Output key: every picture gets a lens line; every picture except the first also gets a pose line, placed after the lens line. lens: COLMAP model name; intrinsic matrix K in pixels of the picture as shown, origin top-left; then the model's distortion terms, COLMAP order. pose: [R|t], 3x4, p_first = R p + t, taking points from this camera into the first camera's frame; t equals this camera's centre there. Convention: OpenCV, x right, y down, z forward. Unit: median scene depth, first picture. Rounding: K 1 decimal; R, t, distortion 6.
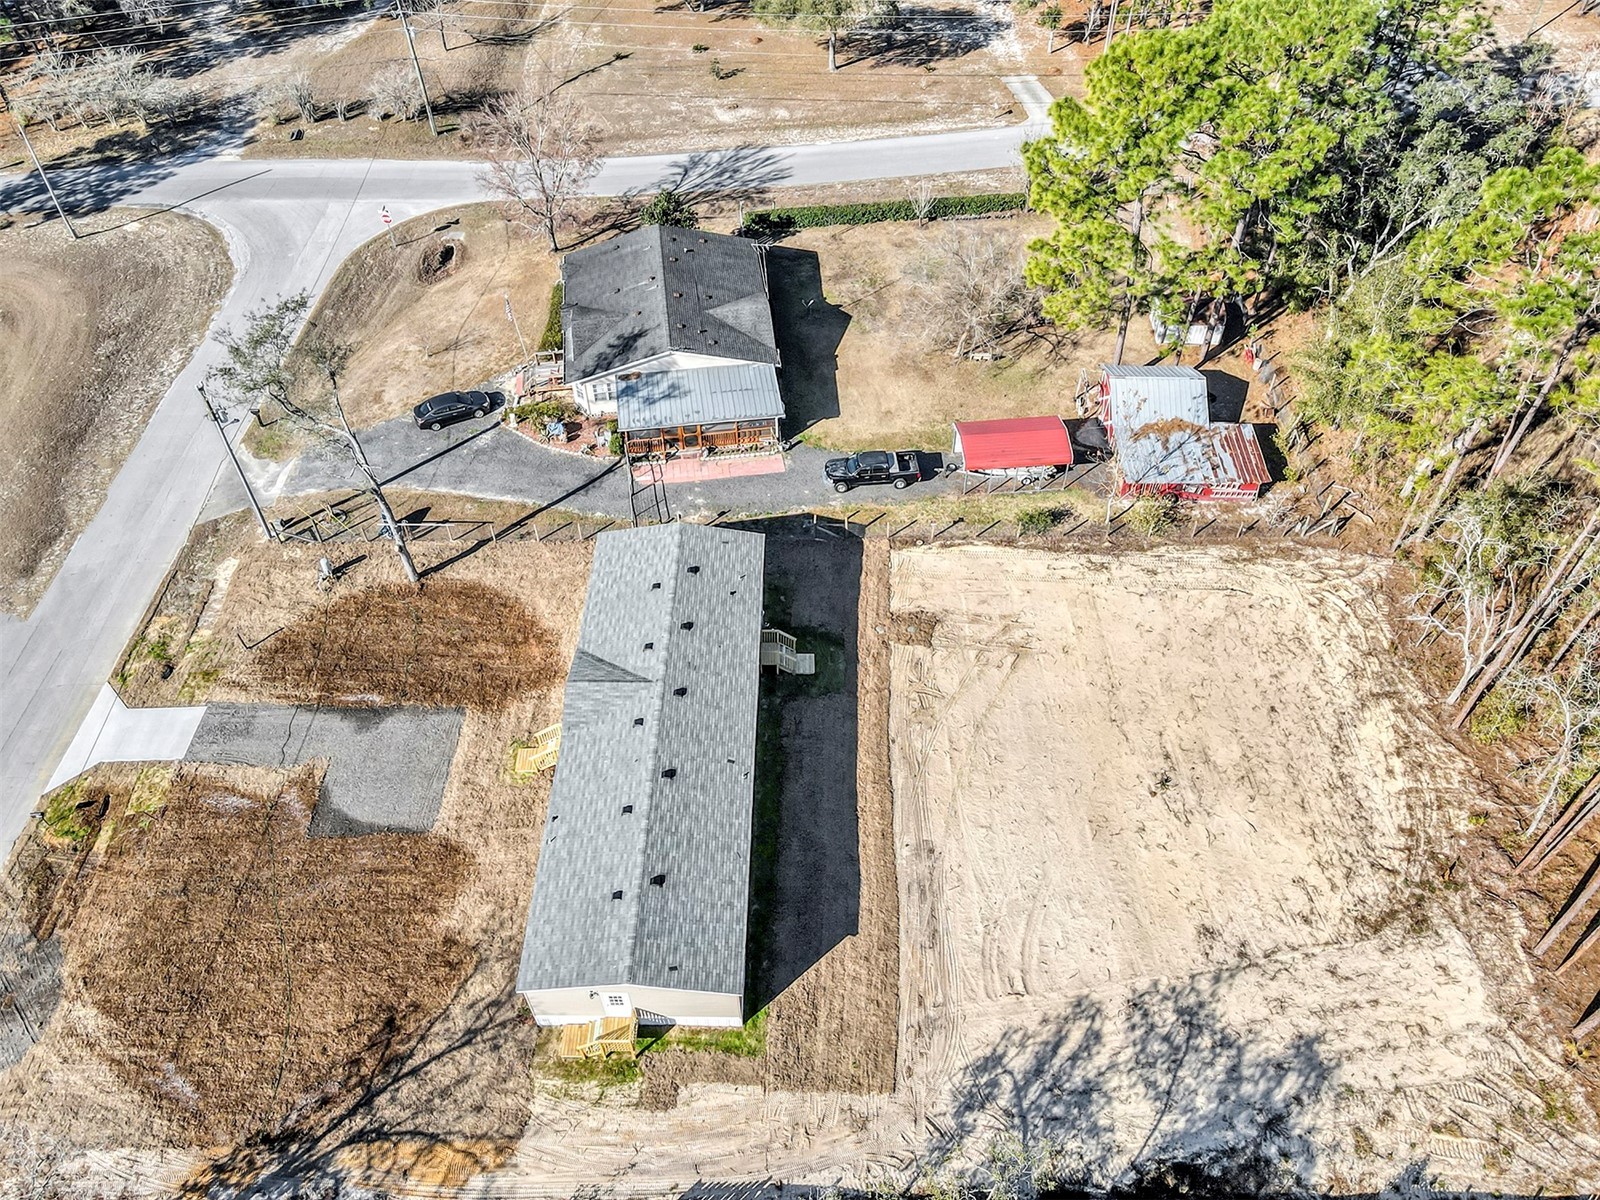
lens RADIAL K [[1151.8, 0, 788.5], [0, 1151.8, 600.3], [0, 0, 1]] dist [-0.004104, -0.004652]
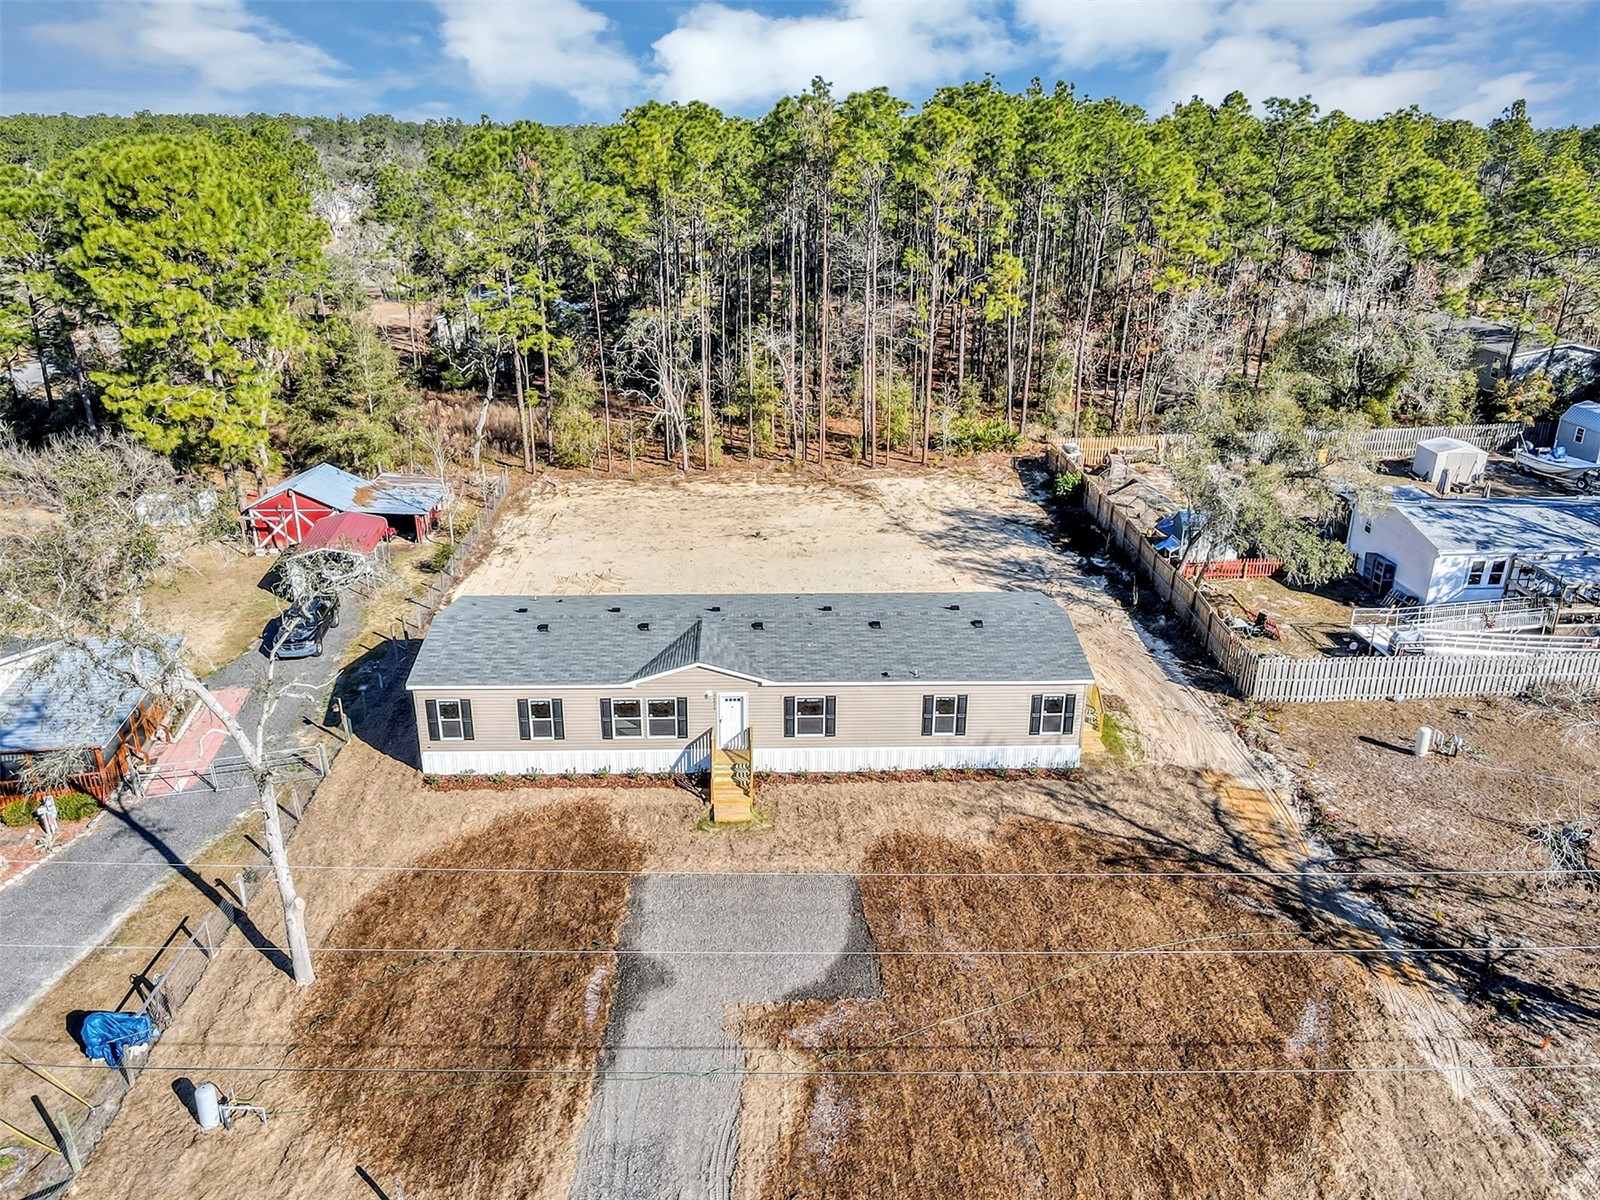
lens RADIAL K [[1151.8, 0, 788.5], [0, 1151.8, 600.3], [0, 0, 1]] dist [-0.004104, -0.004652]
pose [[-0.074526, -0.331620, 0.940465, -1.063095], [0.734830, 0.619288, 0.276599, -0.146162], [-0.674144, 0.711696, 0.197531, 0.893598]]
